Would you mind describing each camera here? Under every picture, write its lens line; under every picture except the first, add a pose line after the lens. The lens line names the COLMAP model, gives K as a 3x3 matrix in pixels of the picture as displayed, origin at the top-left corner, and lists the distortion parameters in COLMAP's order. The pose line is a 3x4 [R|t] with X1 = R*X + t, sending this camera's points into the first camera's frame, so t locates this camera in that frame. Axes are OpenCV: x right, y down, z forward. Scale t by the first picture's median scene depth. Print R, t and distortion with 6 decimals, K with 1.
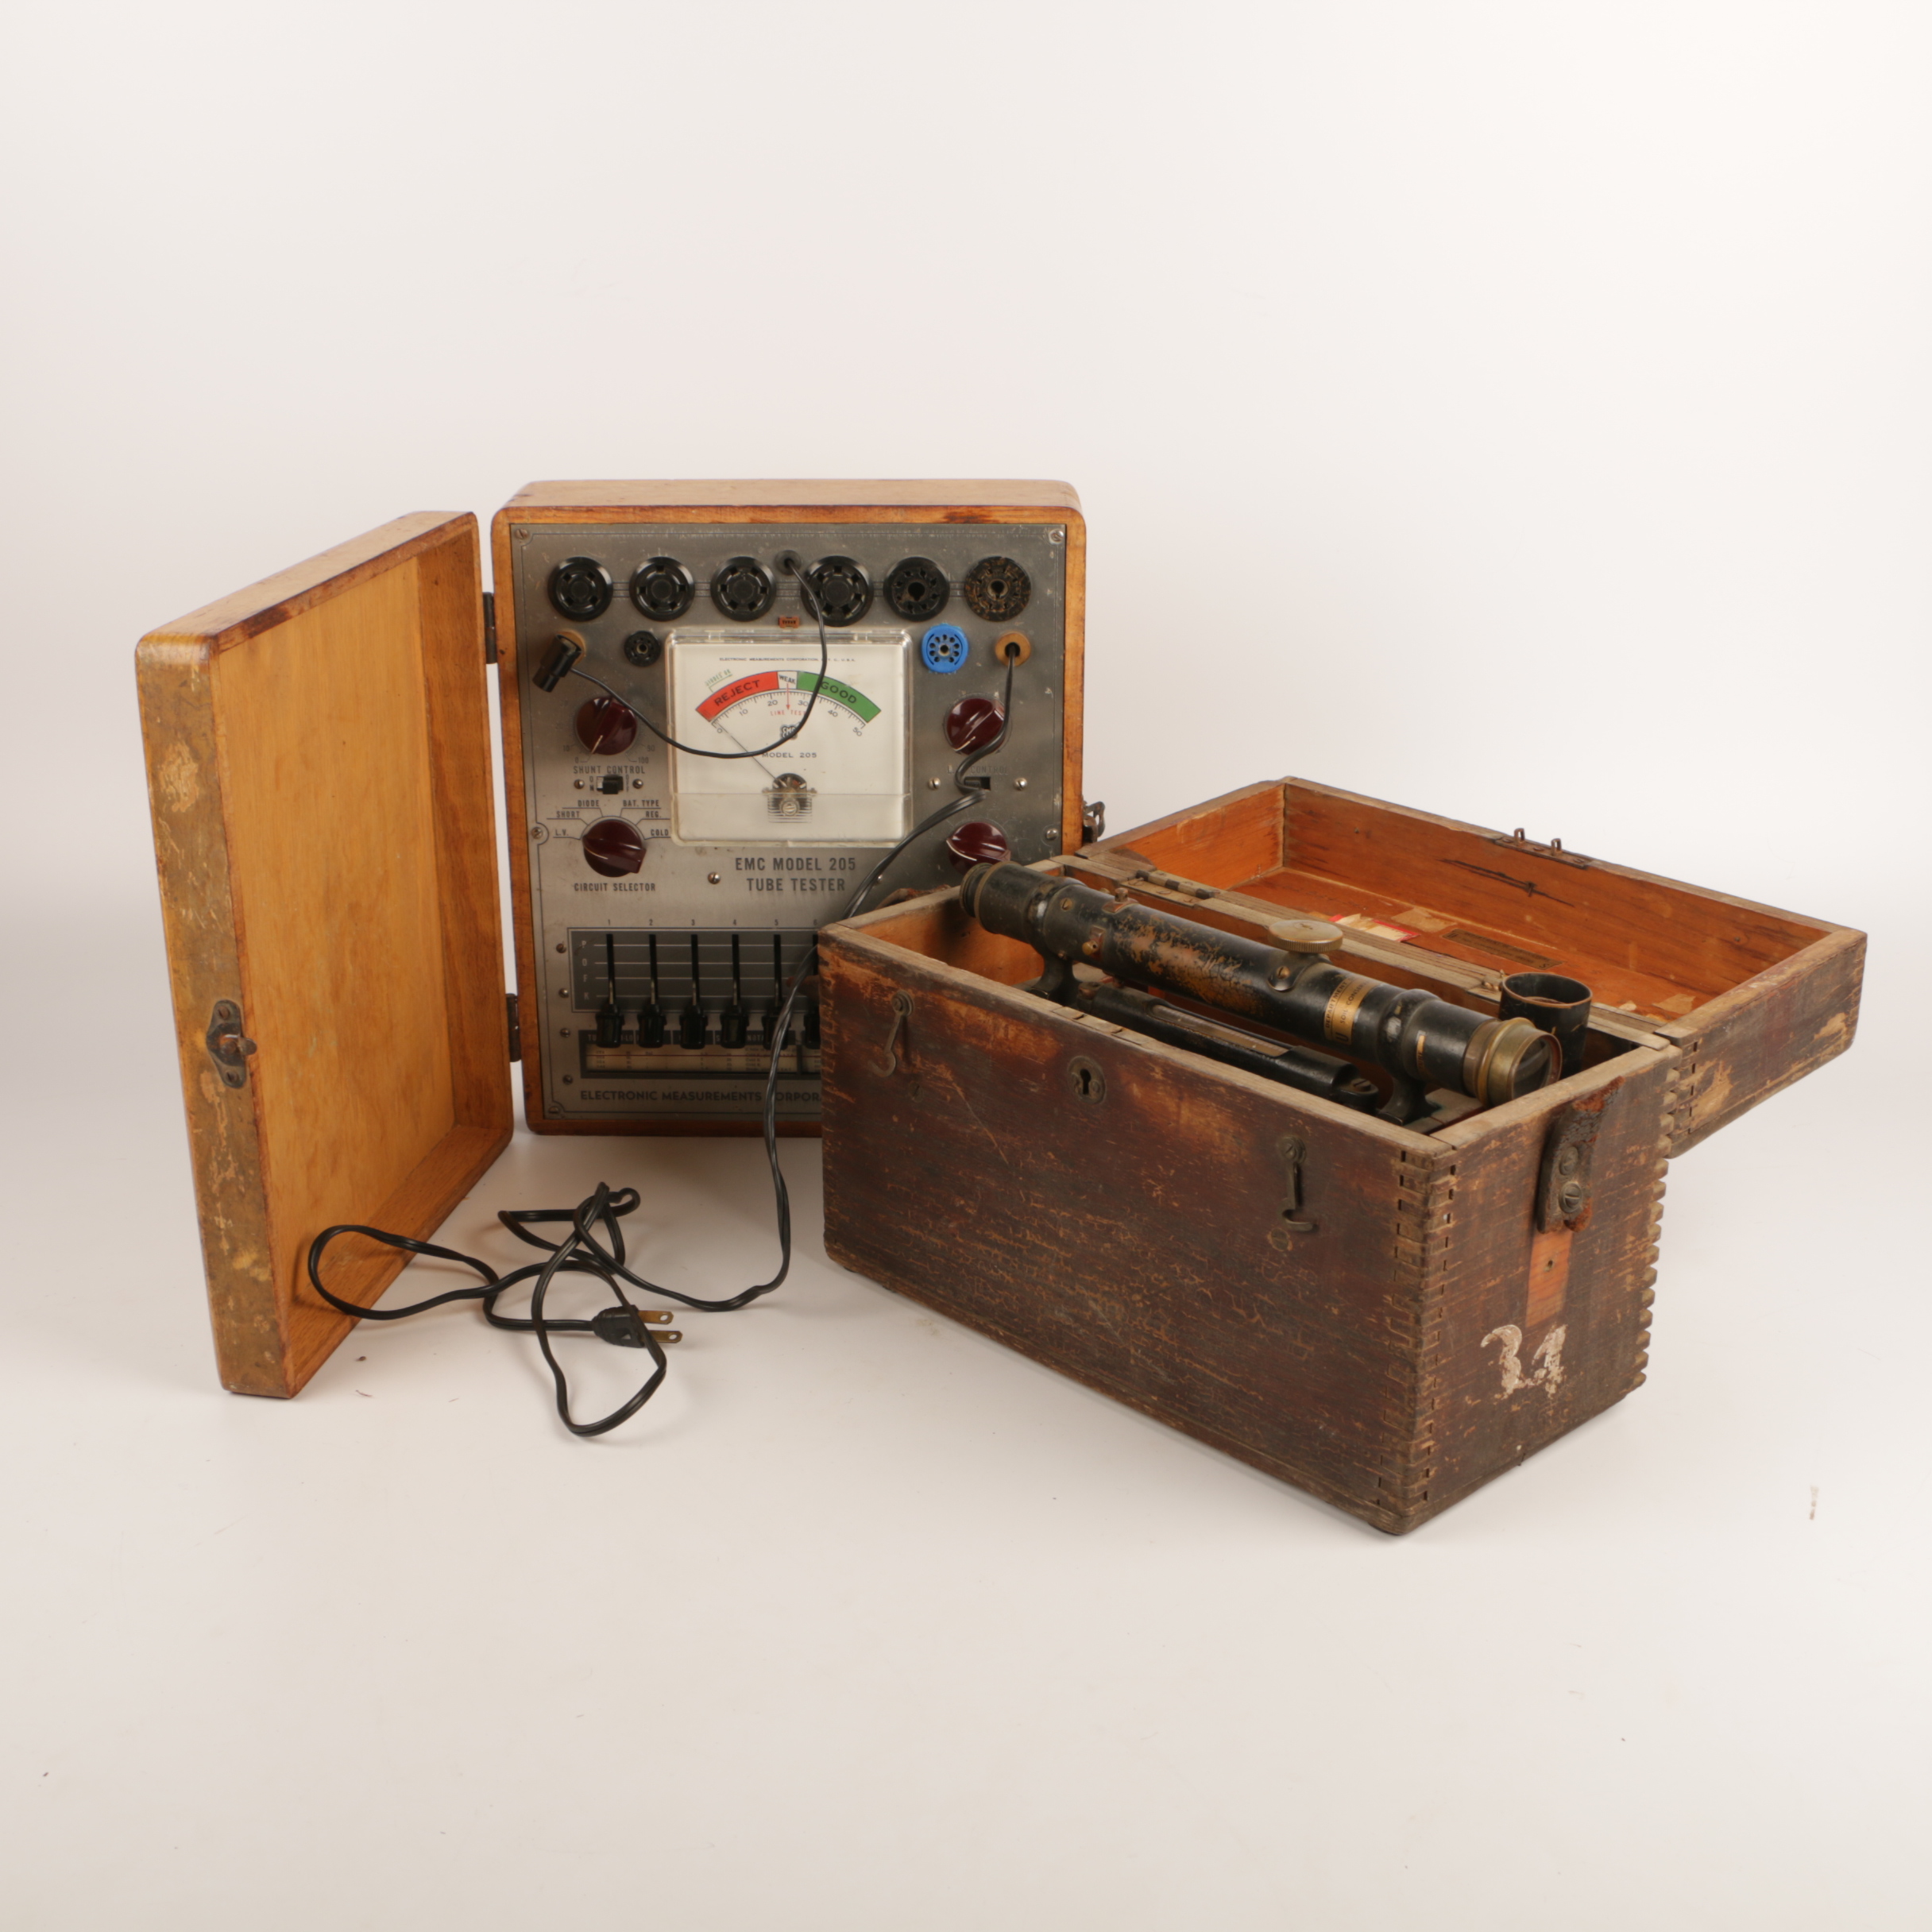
lens RADIAL K [[2433.9, 0, 966.0], [0, 2433.9, 966.0], [0, 0, 1]] dist [-0.132142, 0.001457]
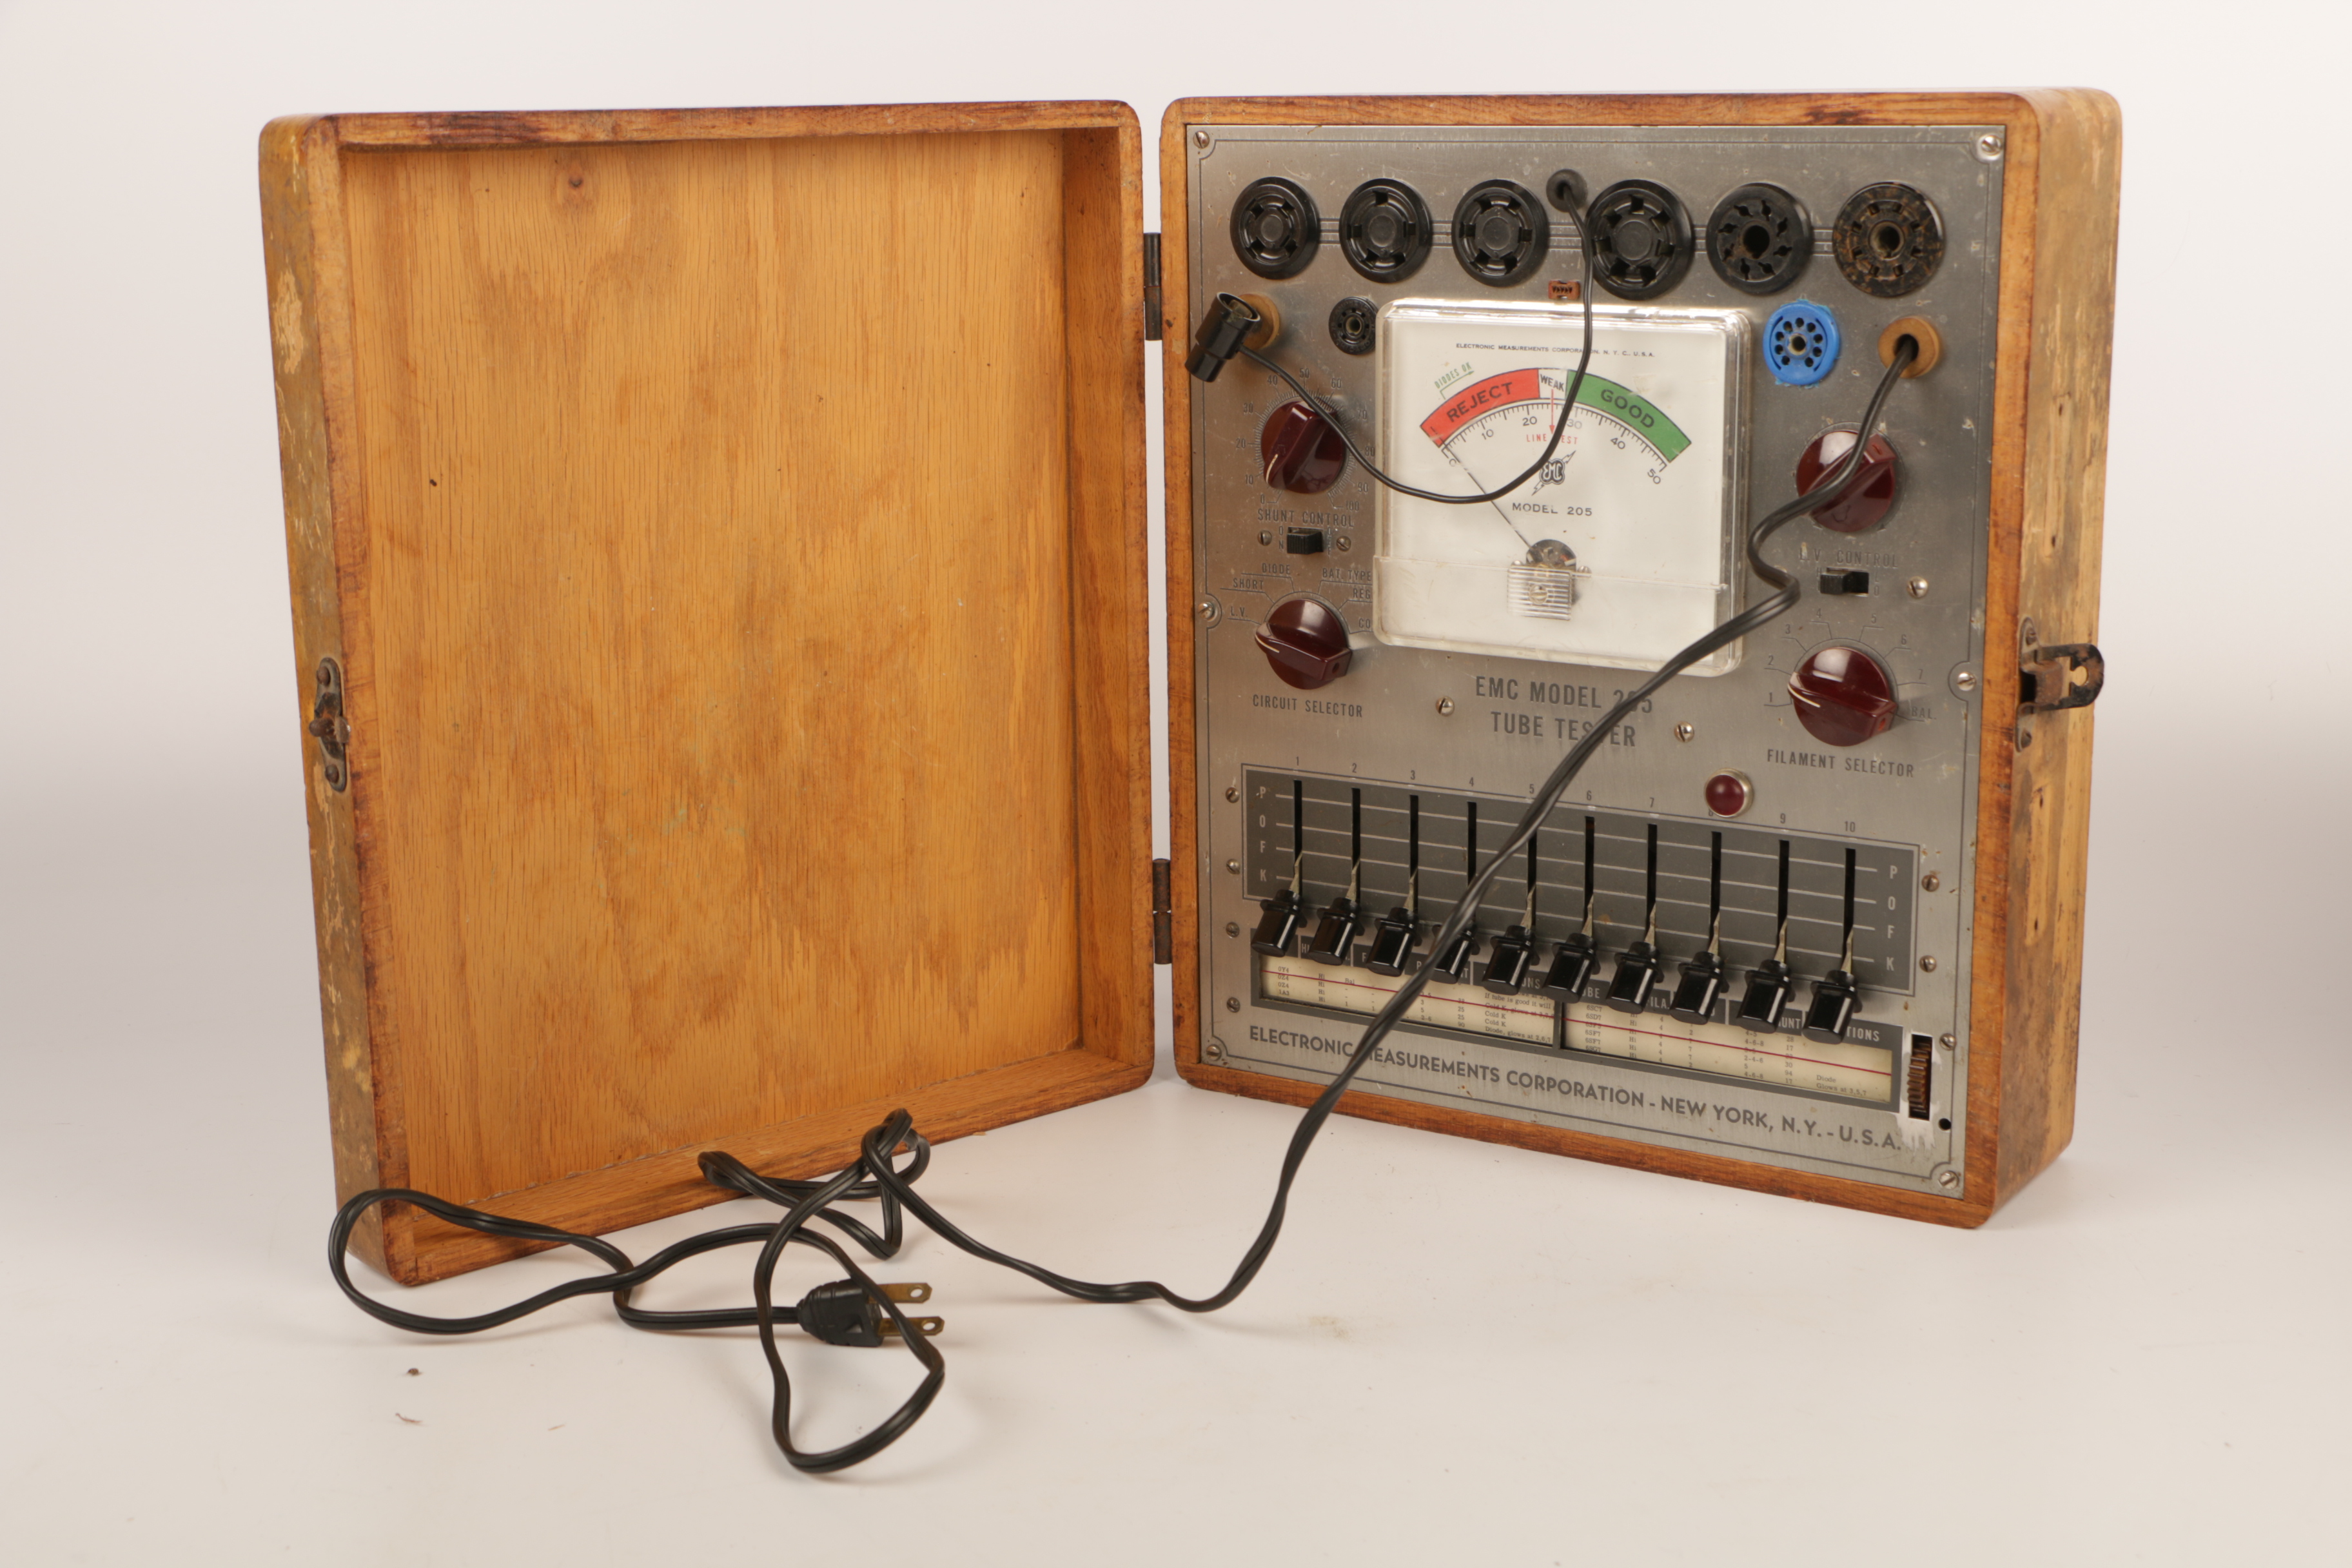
lens RADIAL K [[3370.6, 0, 1180.3], [0, 3370.6, 913.0], [0, 0, 1]] dist [-0.083435, 0.546084]
pose [[0.831754, 0.120254, -0.541964, 0.327110], [-0.167157, 0.985200, -0.037934, 0.062921], [0.529381, 0.122145, 0.839545, 0.248530]]
